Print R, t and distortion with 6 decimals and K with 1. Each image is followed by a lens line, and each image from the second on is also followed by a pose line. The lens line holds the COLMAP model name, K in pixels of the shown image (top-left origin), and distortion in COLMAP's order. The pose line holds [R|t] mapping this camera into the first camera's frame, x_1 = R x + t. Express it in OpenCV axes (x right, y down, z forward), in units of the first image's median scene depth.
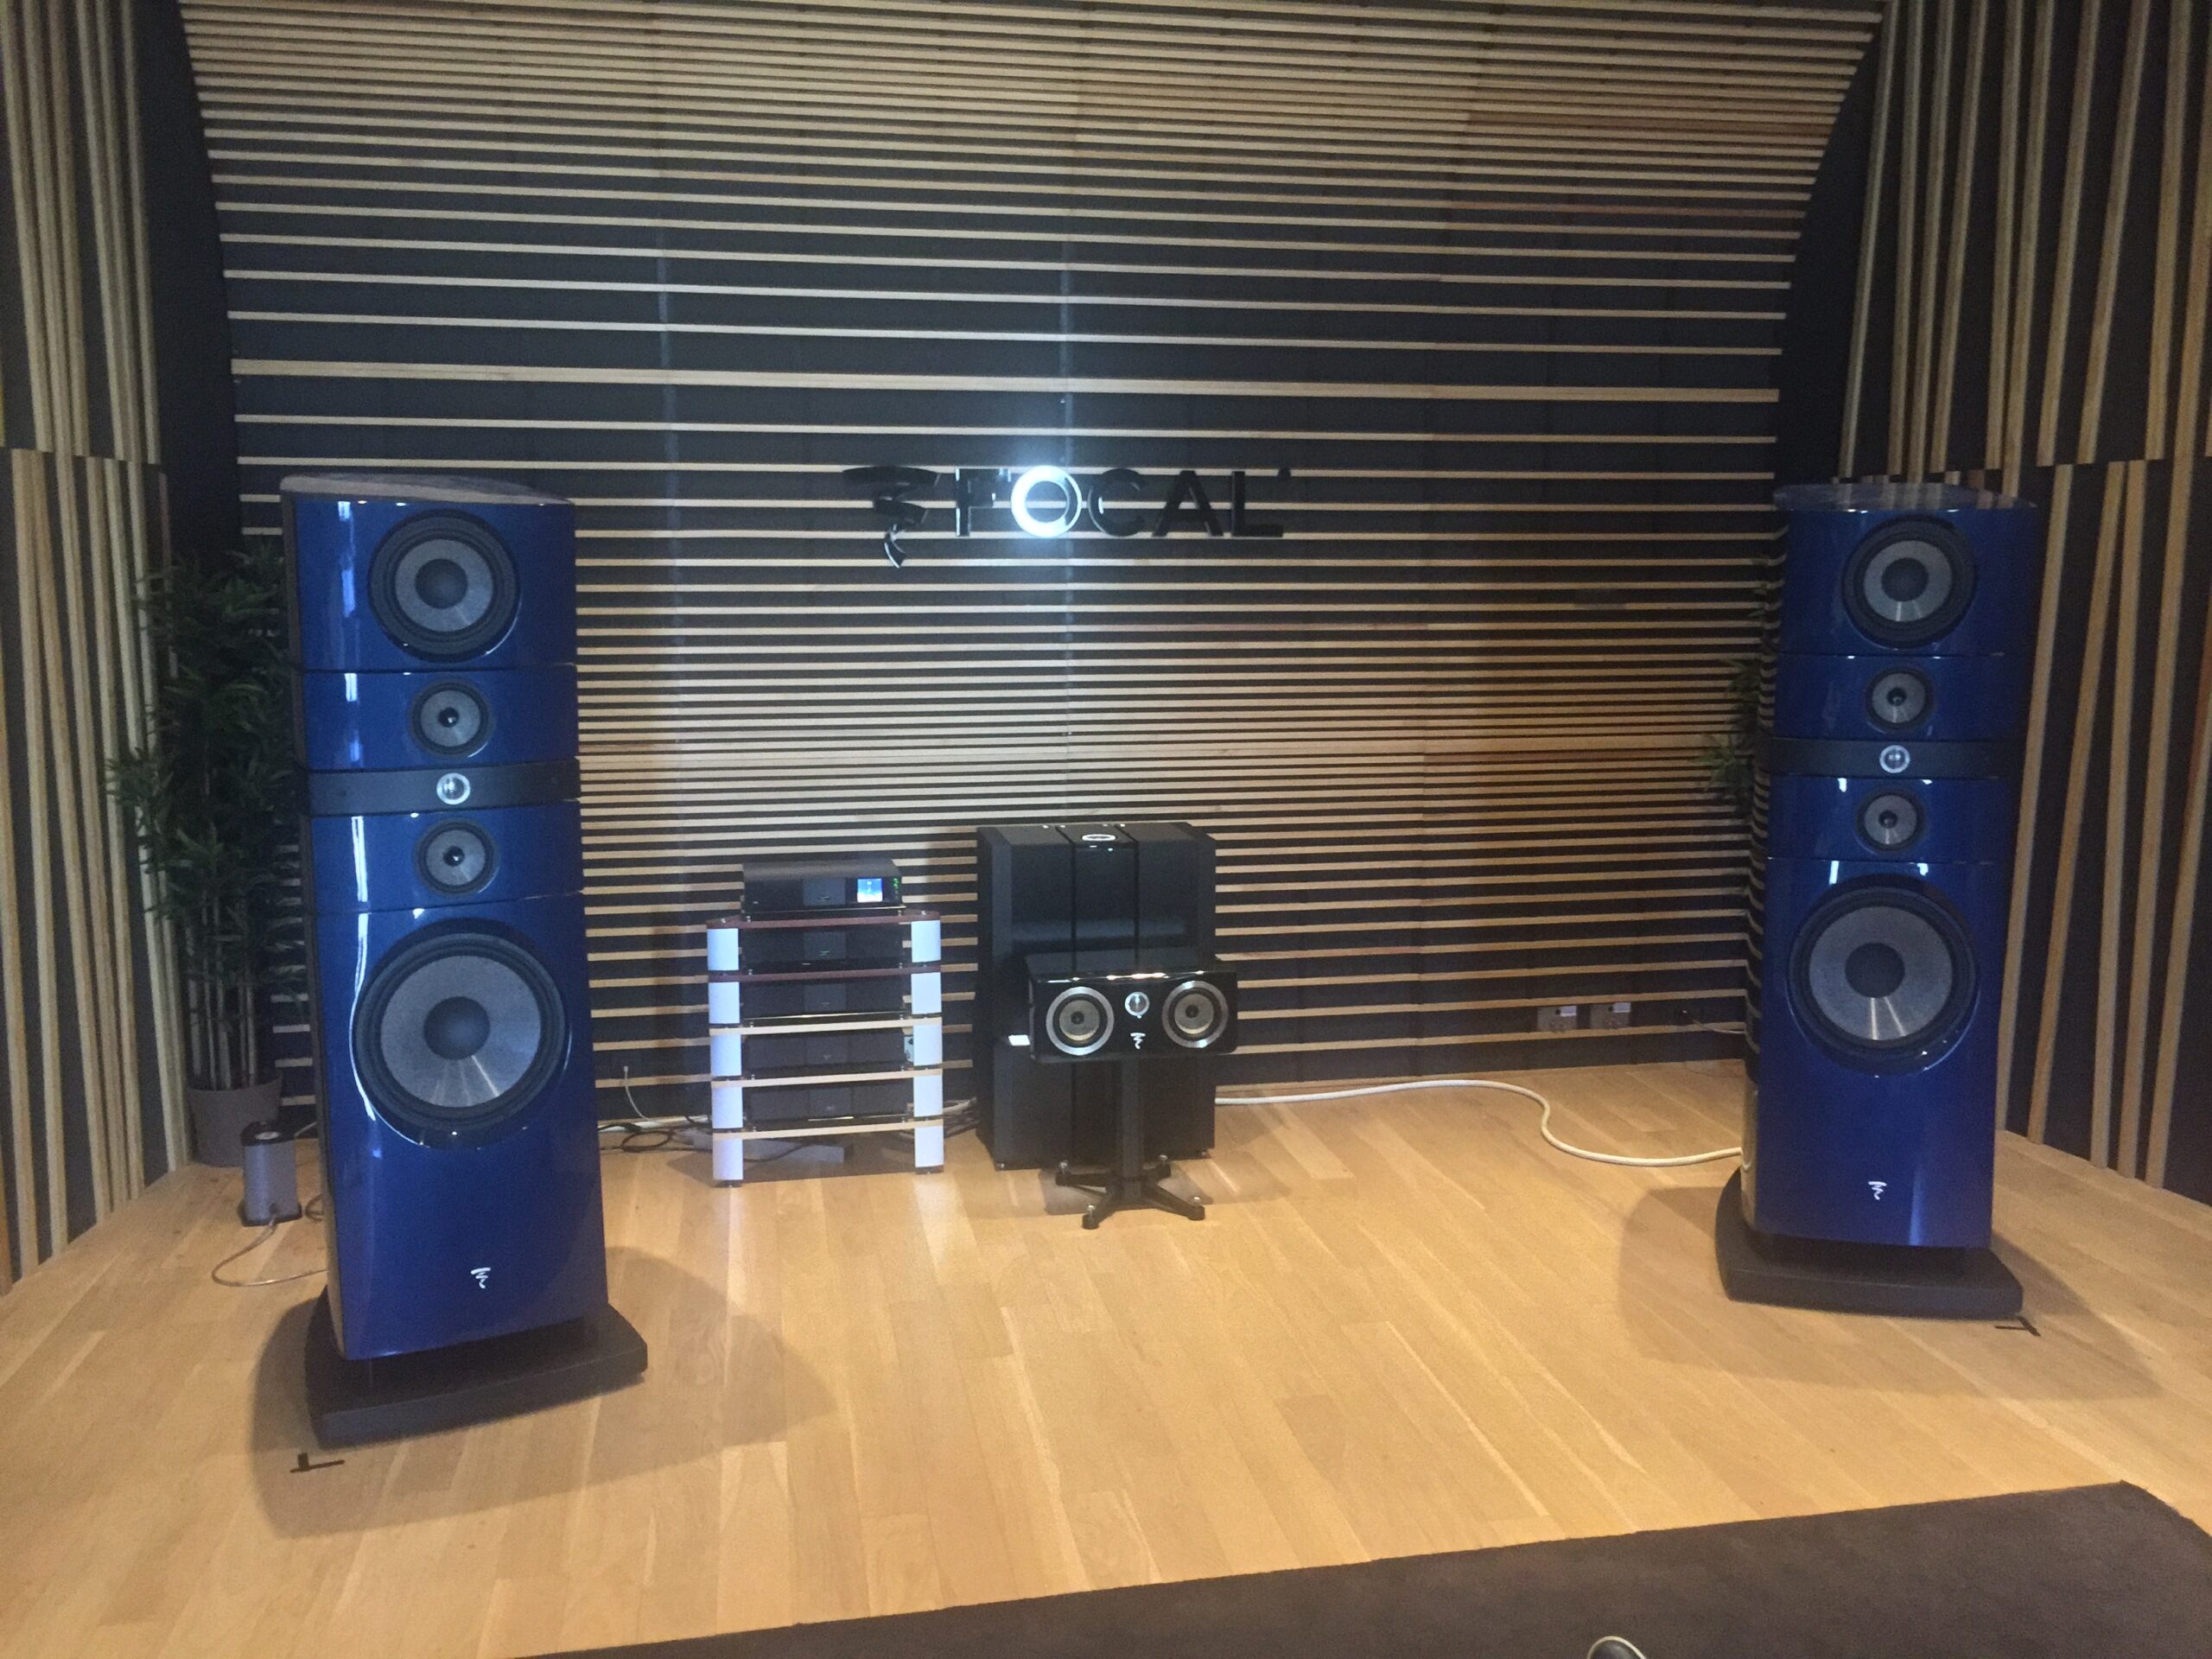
lens RADIAL K [[1847.7, 0, 1111.6], [0, 1847.7, 822.9], [0, 0, 1]] dist [0.050613, -0.068577]
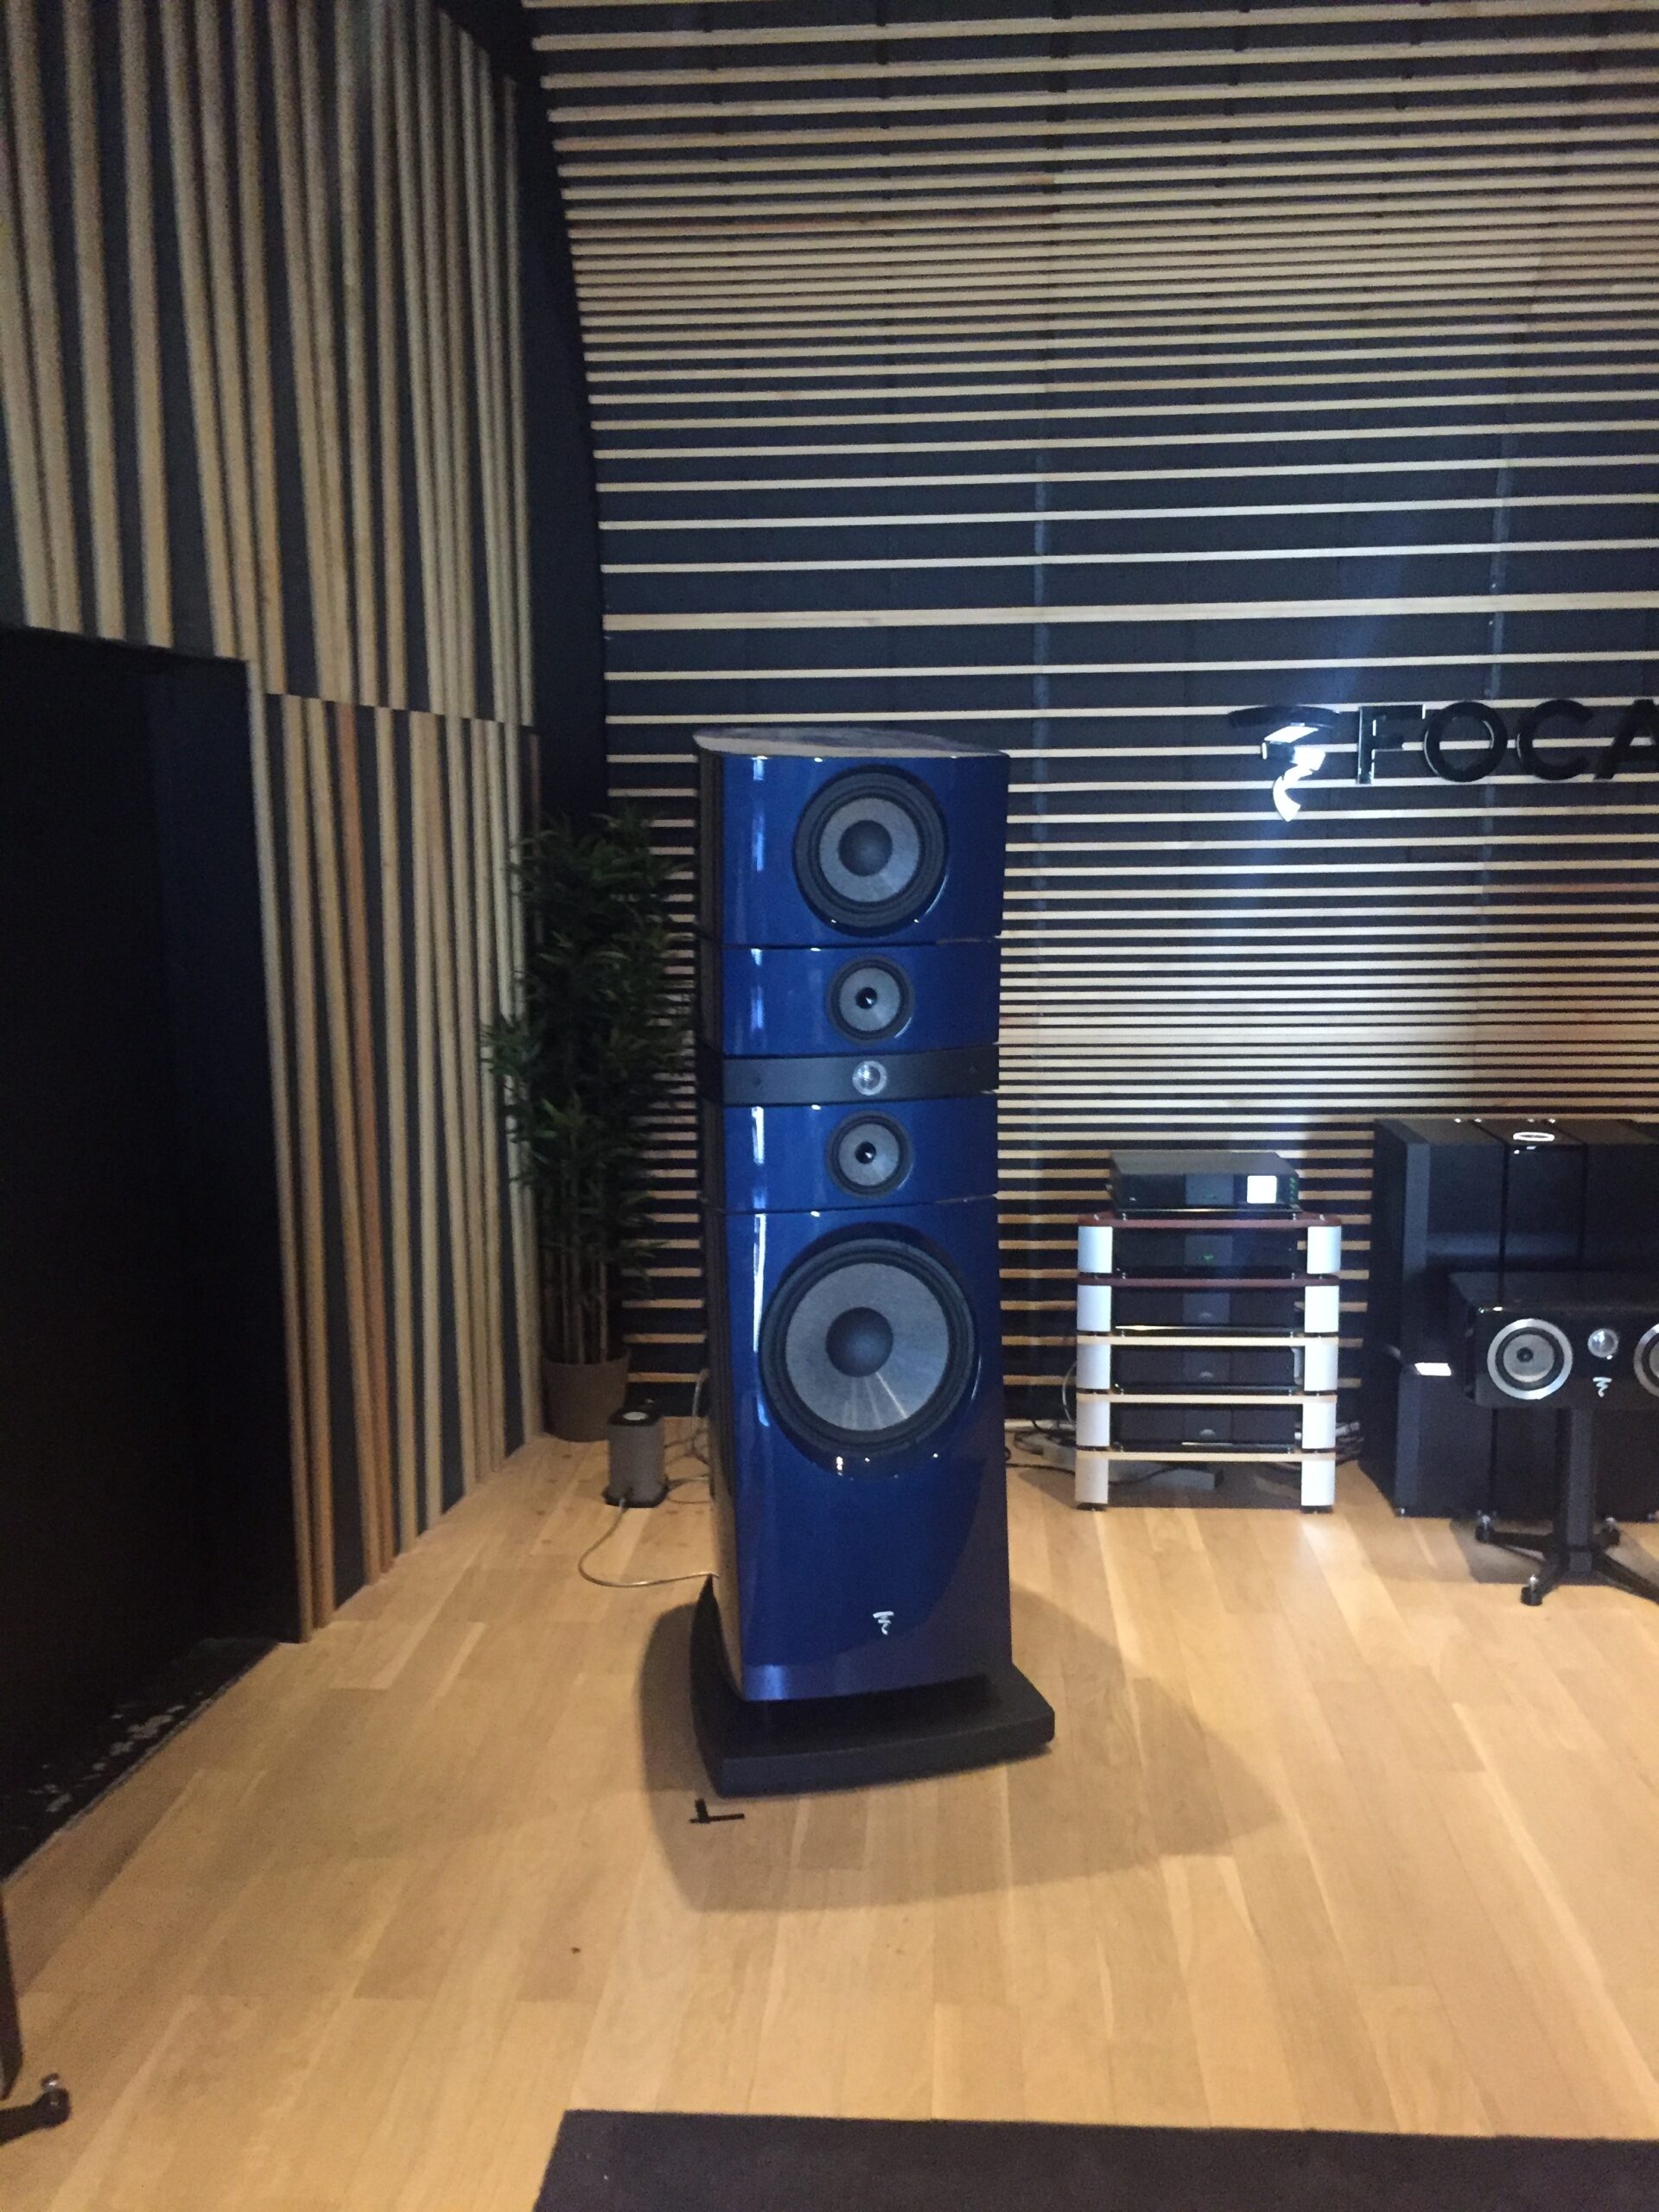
lens RADIAL K [[1847.7, 0, 833.7], [0, 1847.7, 1107.1], [0, 0, 1]] dist [0.050613, -0.068577]
pose [[0.965387, 0.028813, -0.259224, -0.098191], [-0.024366, 0.999496, 0.020355, -0.015481], [0.259680, -0.013334, 0.965603, 0.095351]]
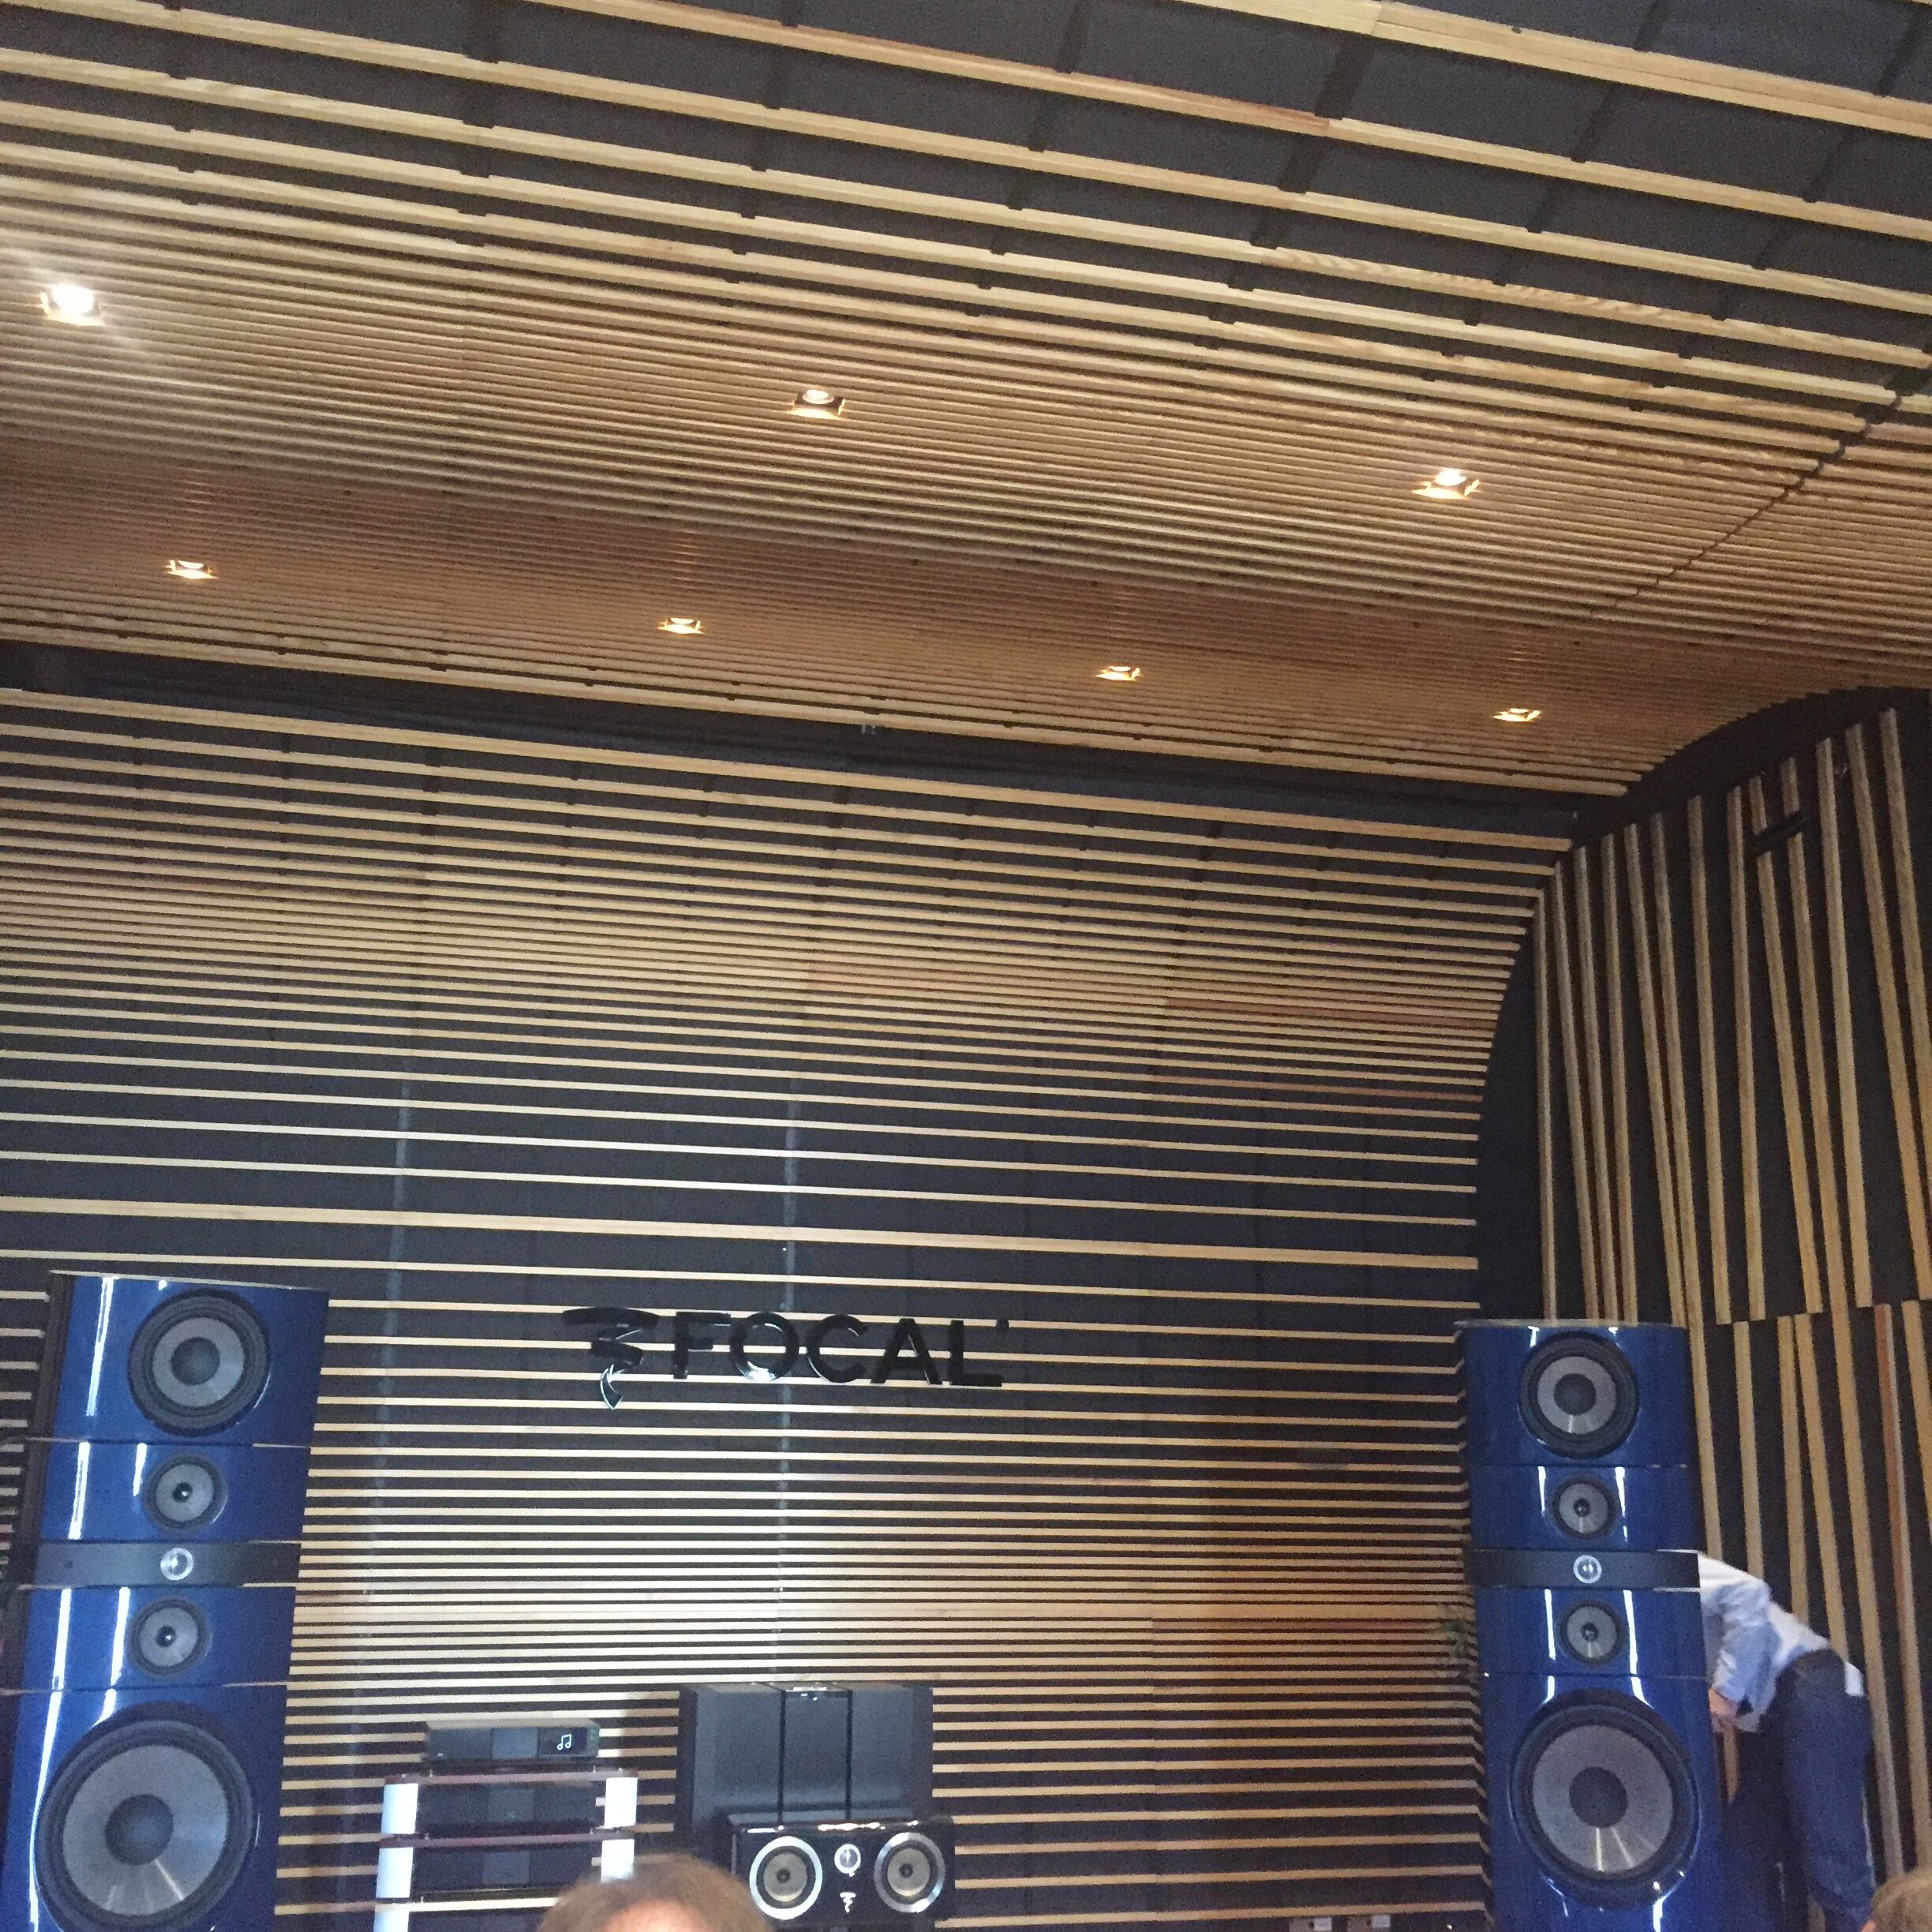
lens RADIAL K [[2146.4, 0, 986.3], [0, 2146.4, 978.5], [0, 0, 1]] dist [0.025043, 0.000000]
pose [[0.997226, 0.021946, 0.071120, -0.003373], [0.007434, 0.921393, -0.388561, 0.103949], [-0.074057, 0.388012, 0.918674, -0.168089]]
